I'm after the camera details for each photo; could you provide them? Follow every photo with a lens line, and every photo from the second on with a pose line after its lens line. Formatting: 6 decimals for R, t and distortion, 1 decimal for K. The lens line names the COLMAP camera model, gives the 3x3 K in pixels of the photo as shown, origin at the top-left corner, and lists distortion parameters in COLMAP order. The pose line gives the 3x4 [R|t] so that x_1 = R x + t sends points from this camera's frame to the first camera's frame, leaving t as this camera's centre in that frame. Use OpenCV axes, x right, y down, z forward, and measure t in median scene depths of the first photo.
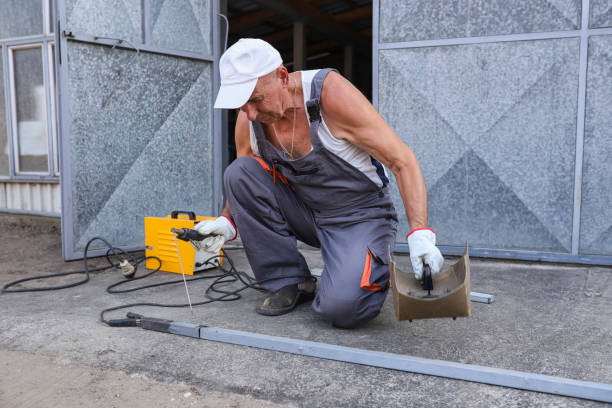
lens RADIAL K [[582.4, 0, 309.1], [0, 582.4, 202.9], [0, 0, 1]] dist [-0.025940, 0.000000]
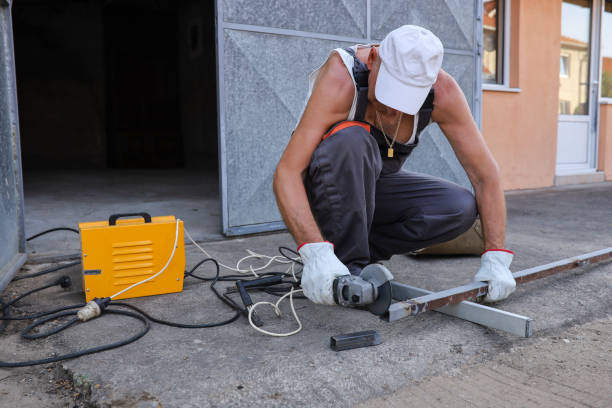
lens RADIAL K [[582.4, 0, 306.4], [0, 582.4, 202.6], [0, 0, 1]] dist [-0.025940, 0.000000]
pose [[0.525451, -0.099000, 0.845044, -0.726999], [0.087896, 0.994209, 0.061821, -0.025639], [-0.846271, 0.041792, 0.531111, 0.427242]]
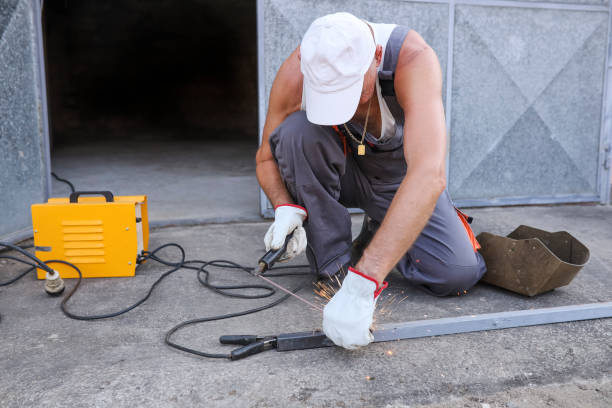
lens RADIAL K [[582.4, 0, 307.4], [0, 582.4, 204.4], [0, 0, 1]] dist [-0.025940, 0.000000]
pose [[0.785514, -0.098676, 0.610926, -0.450814], [0.058539, 0.994627, 0.085384, -0.015618], [-0.616069, -0.031307, 0.787070, 0.276680]]
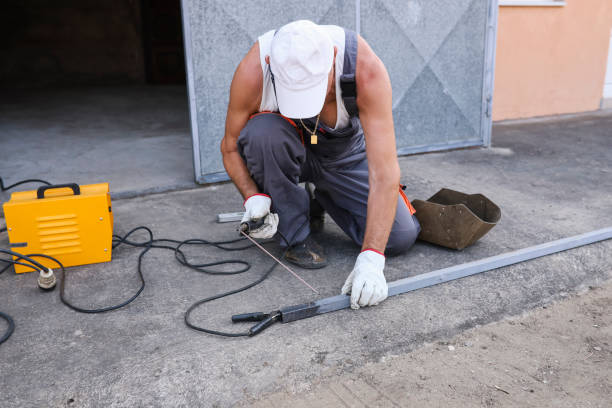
lens RADIAL K [[582.4, 0, 305.9], [0, 582.4, 201.7], [0, 0, 1]] dist [-0.025940, 0.000000]
pose [[0.628448, -0.229490, 0.743228, -0.581595], [0.092896, 0.970792, 0.221207, -0.101695], [-0.772285, -0.069974, 0.631411, 0.285771]]
